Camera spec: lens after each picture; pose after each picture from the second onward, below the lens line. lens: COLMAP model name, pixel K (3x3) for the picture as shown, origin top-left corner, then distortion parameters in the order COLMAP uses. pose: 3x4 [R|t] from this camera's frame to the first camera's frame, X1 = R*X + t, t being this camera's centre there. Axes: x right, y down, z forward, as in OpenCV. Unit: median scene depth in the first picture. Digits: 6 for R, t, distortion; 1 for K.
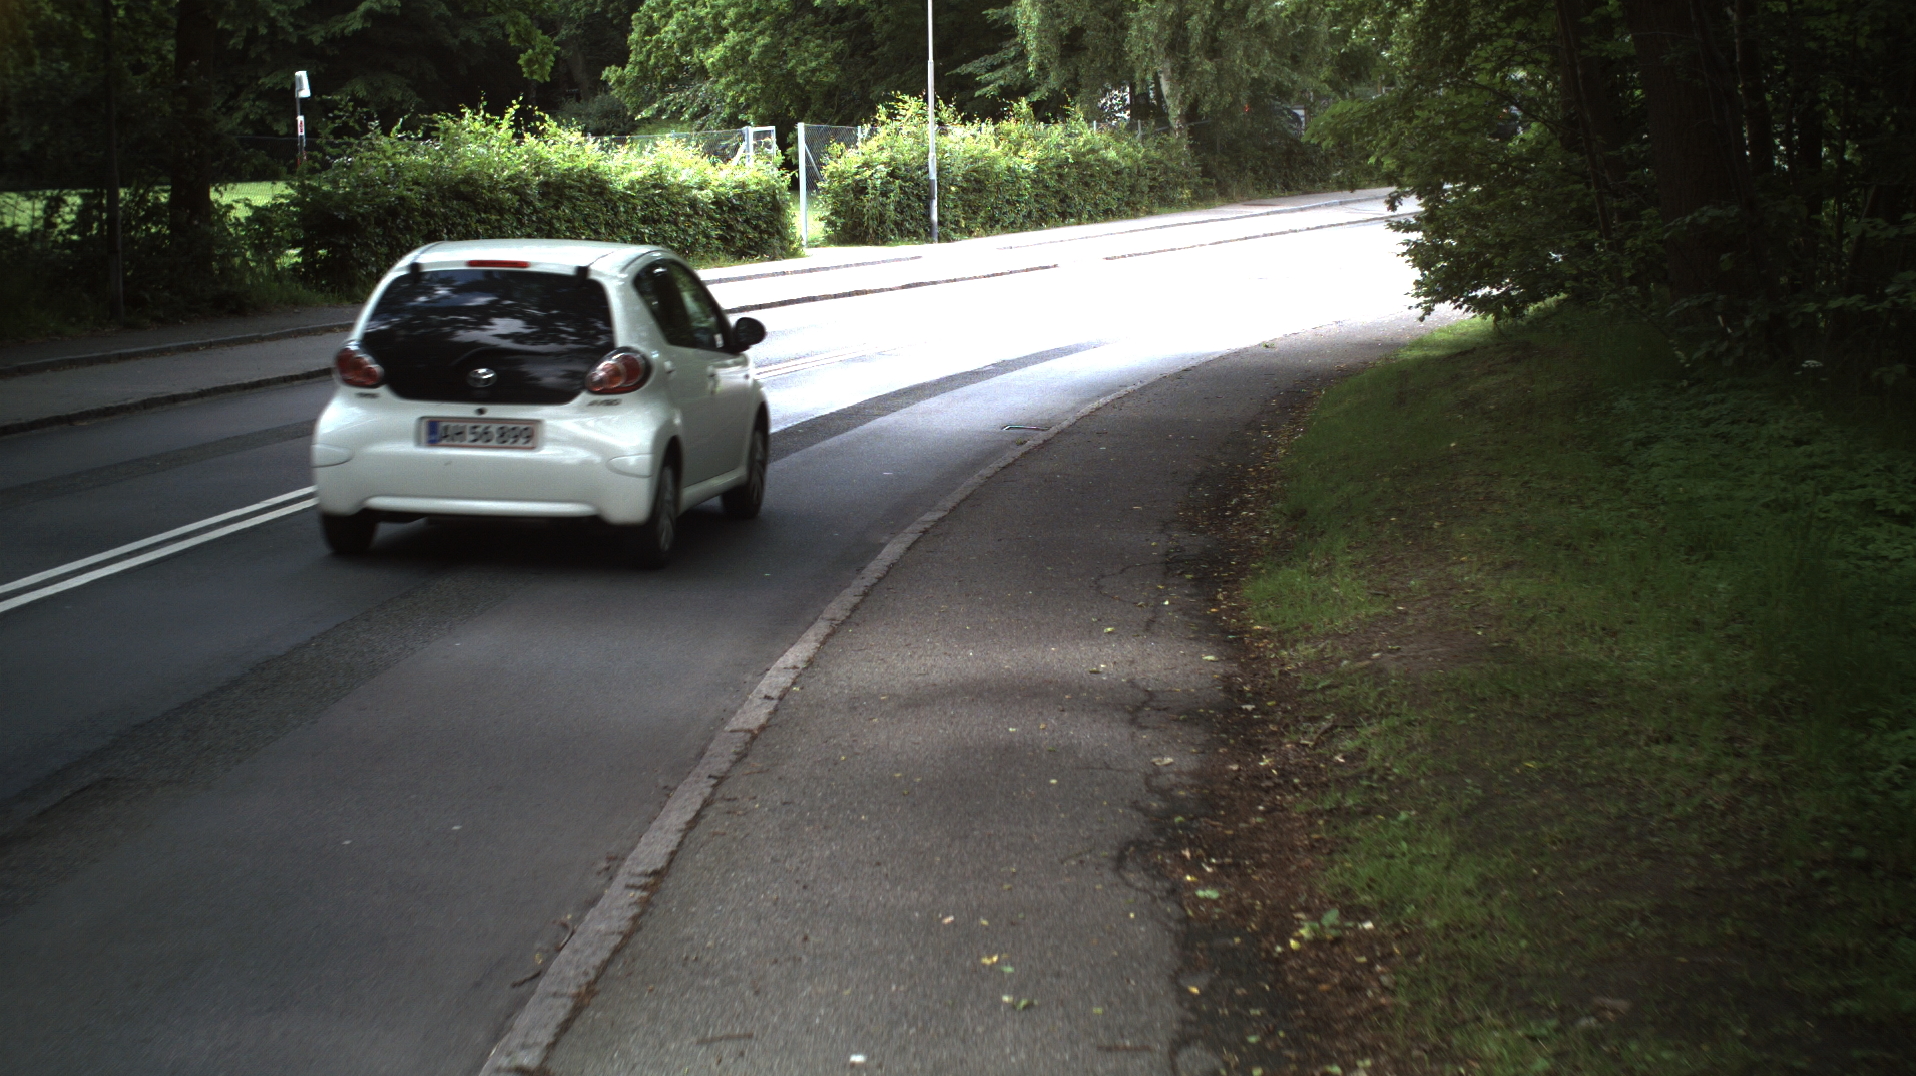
lens RADIAL K [[3598.2, 0, 958.0], [0, 3598.2, 538.0], [0, 0, 1]] dist [-0.304600, 0.416287]
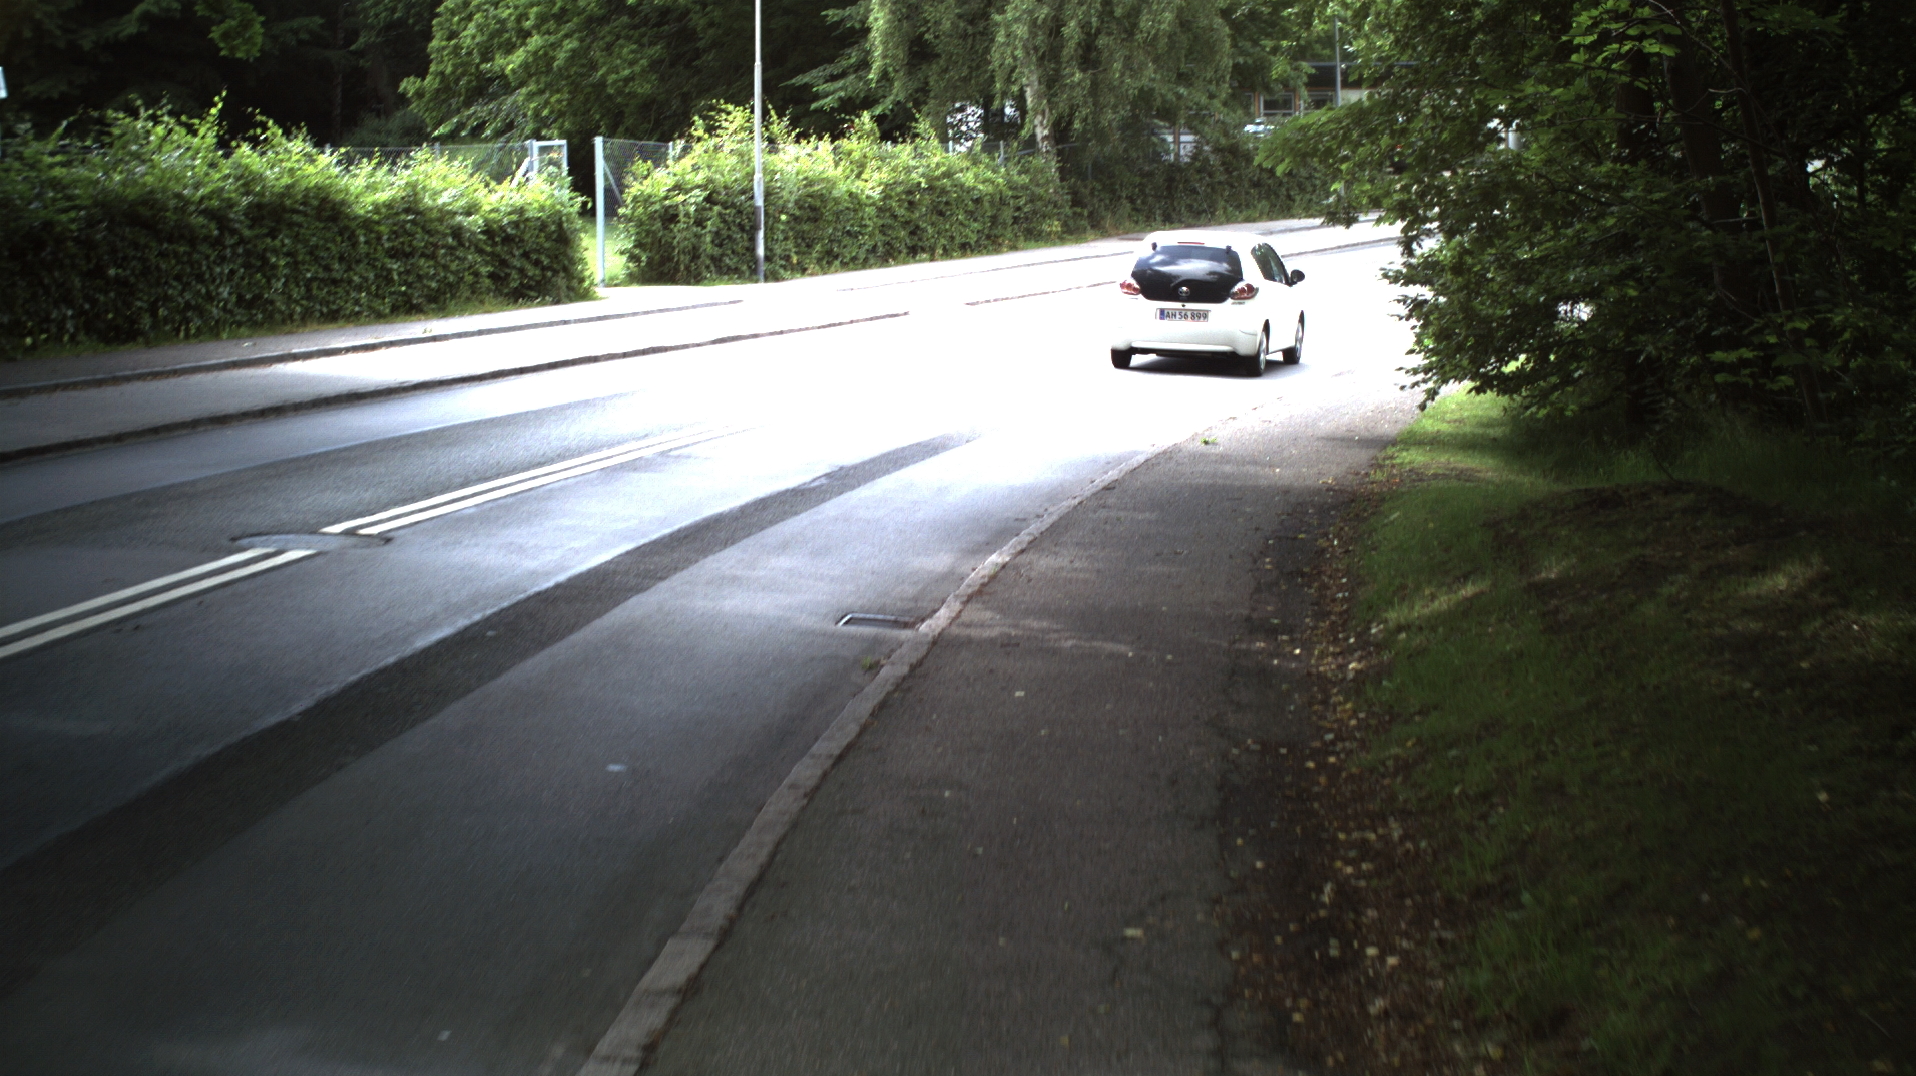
lens RADIAL K [[3598.2, 0, 958.0], [0, 3598.2, 538.0], [0, 0, 1]] dist [-0.304600, 0.416287]
pose [[0.998932, 0.008651, 0.045387, 0.002139], [-0.008292, 0.999933, -0.008086, -0.016788], [-0.045454, 0.007701, 0.998937, 0.169716]]
